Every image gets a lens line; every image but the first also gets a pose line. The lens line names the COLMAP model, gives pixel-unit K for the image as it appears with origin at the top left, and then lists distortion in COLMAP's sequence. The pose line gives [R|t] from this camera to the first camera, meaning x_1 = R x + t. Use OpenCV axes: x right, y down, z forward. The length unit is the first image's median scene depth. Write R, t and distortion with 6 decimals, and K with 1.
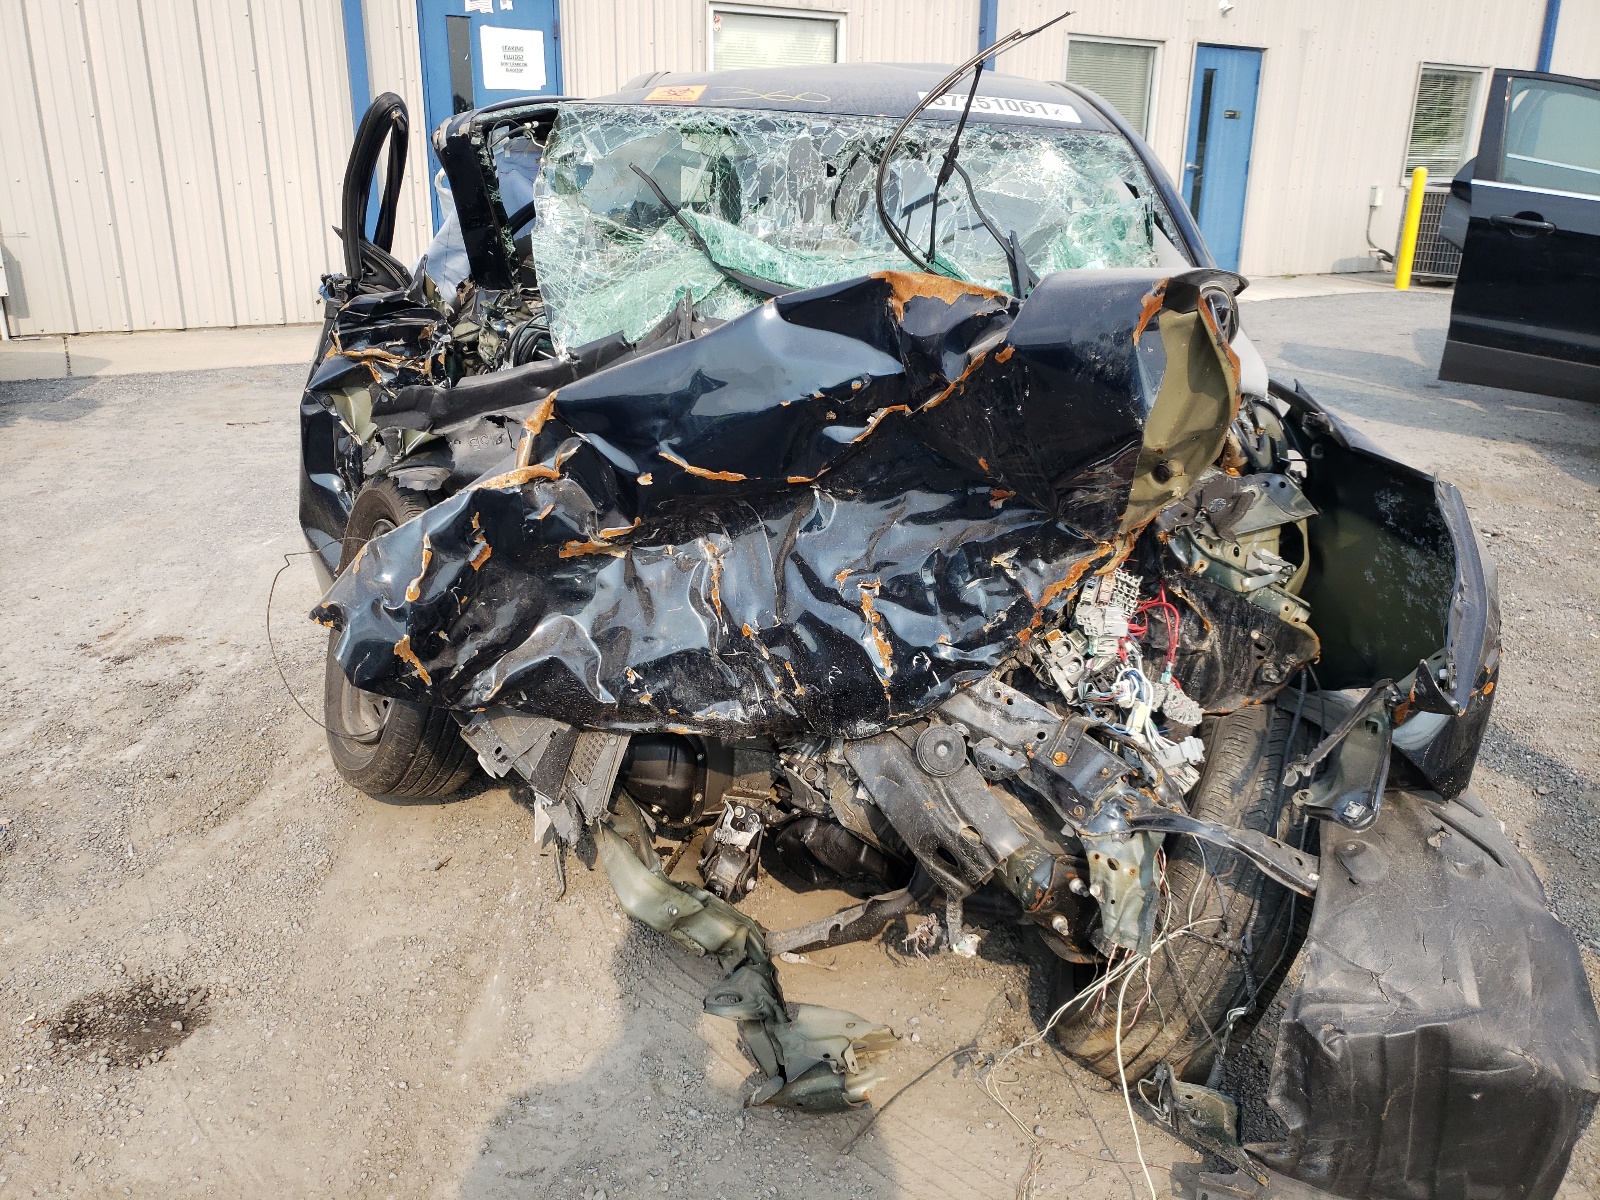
lens RADIAL K [[1254.4, 0, 777.2], [0, 1254.4, 599.9], [0, 0, 1]] dist [0.006751, 0.000268]
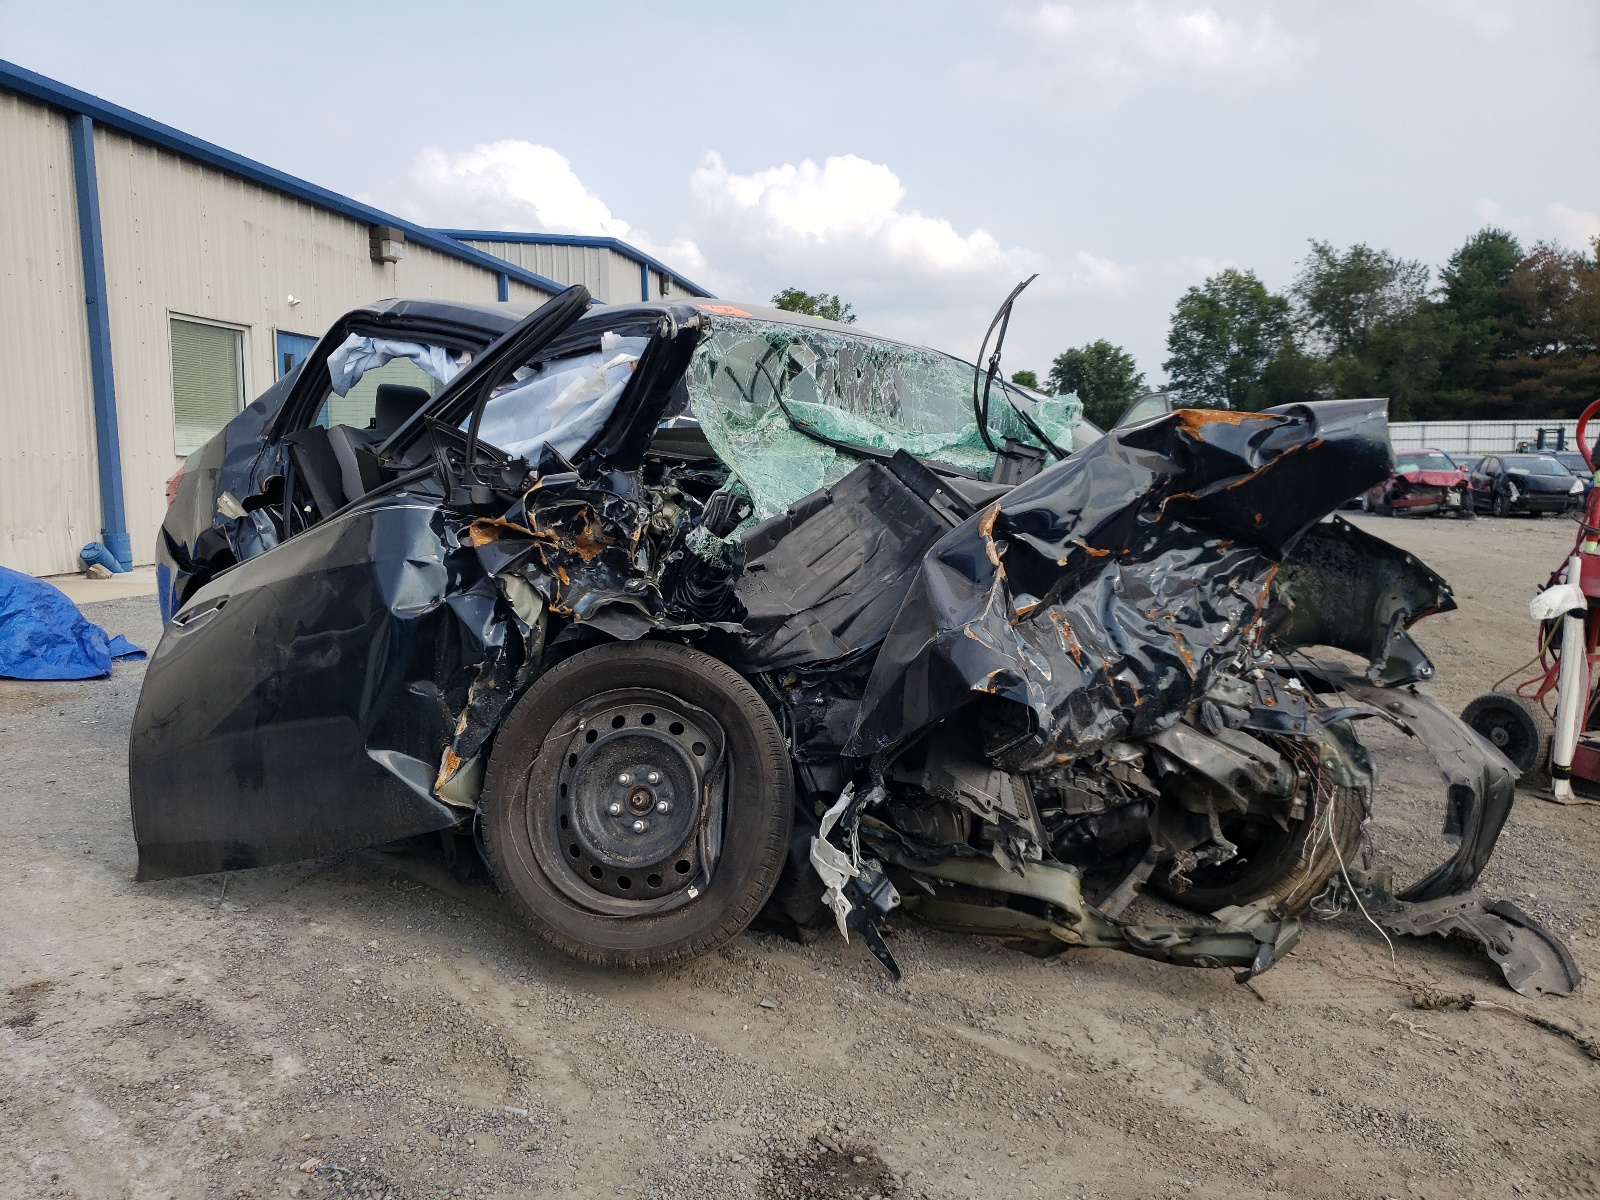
lens RADIAL K [[1254.4, 0, 777.2], [0, 1254.4, 599.9], [0, 0, 1]] dist [0.006751, 0.000268]
pose [[0.667421, -0.097666, 0.738249, -1.007778], [0.256657, 0.960790, -0.104926, 0.005000], [-0.699054, 0.259506, 0.666318, 0.239195]]
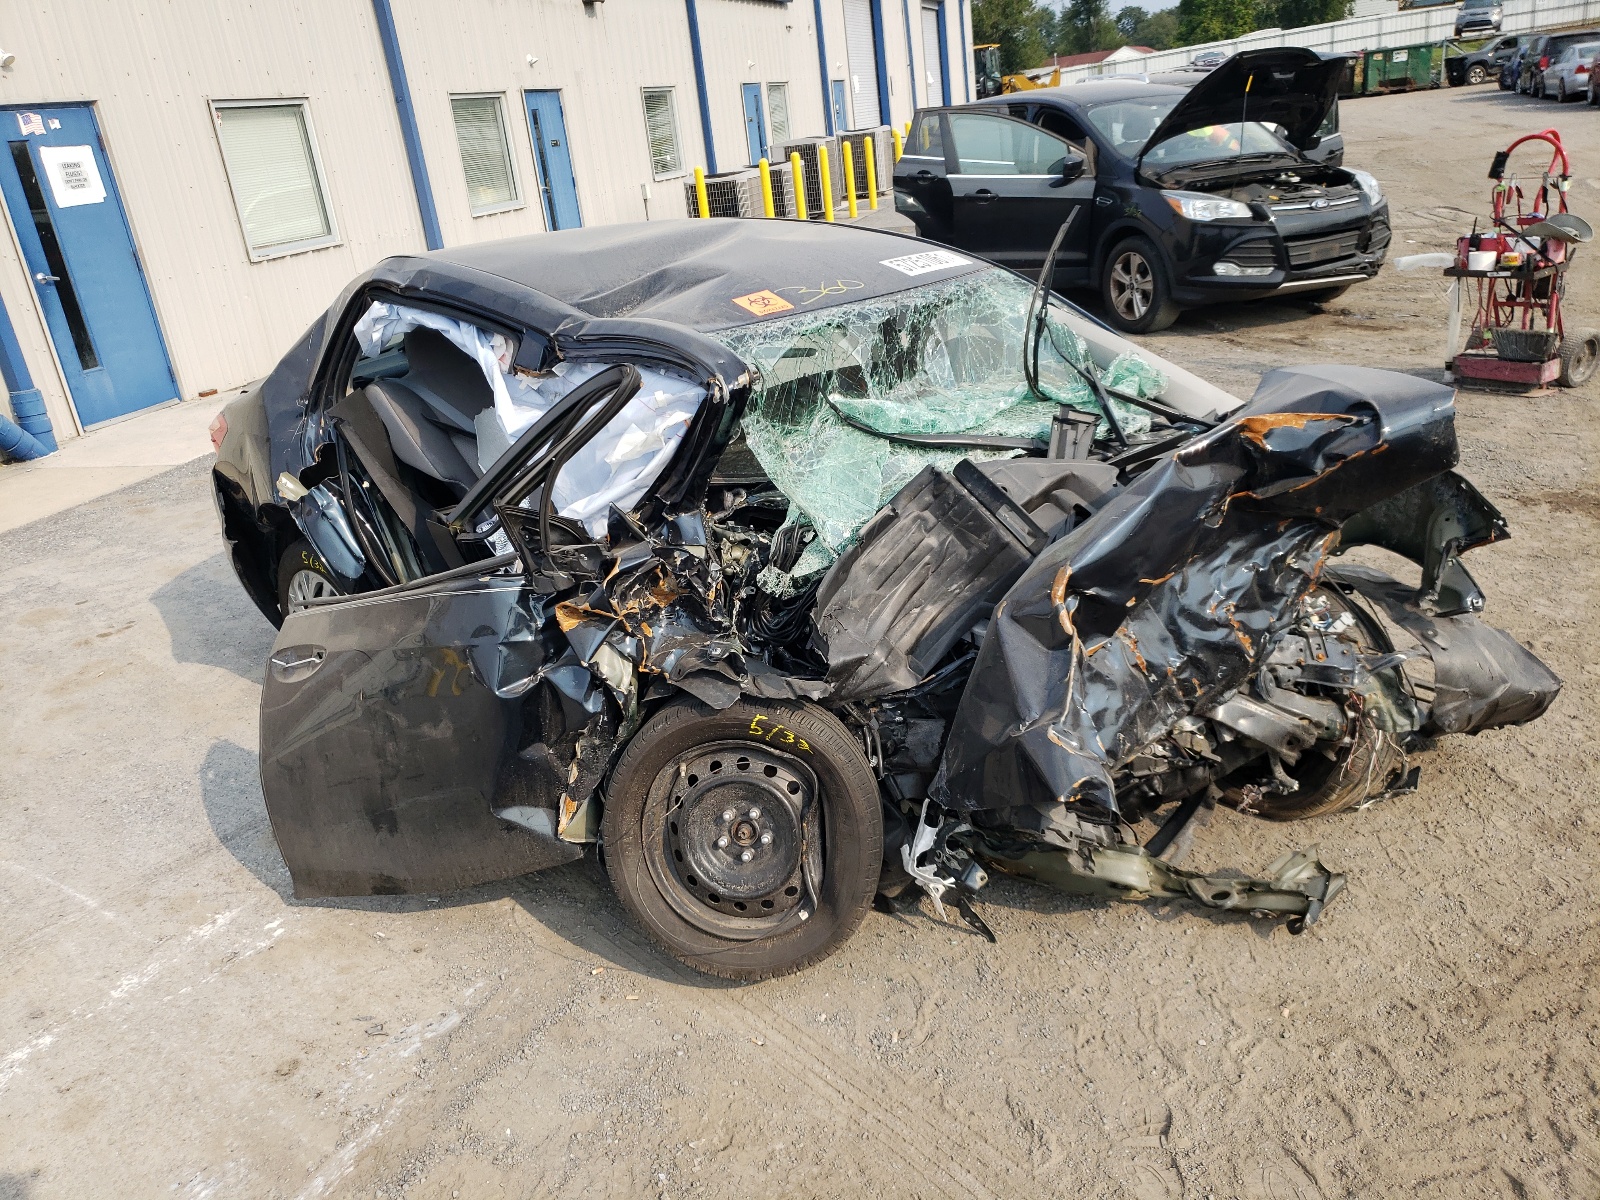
lens RADIAL K [[1279.3, 0, 721.0], [0, 1279.3, 594.6], [0, 0, 1]] dist [-0.046116, -0.004567]
pose [[0.679087, -0.376834, 0.629950, -1.000177], [0.357733, 0.919263, 0.164264, -0.380791], [-0.640990, 0.113805, 0.759065, 0.156457]]
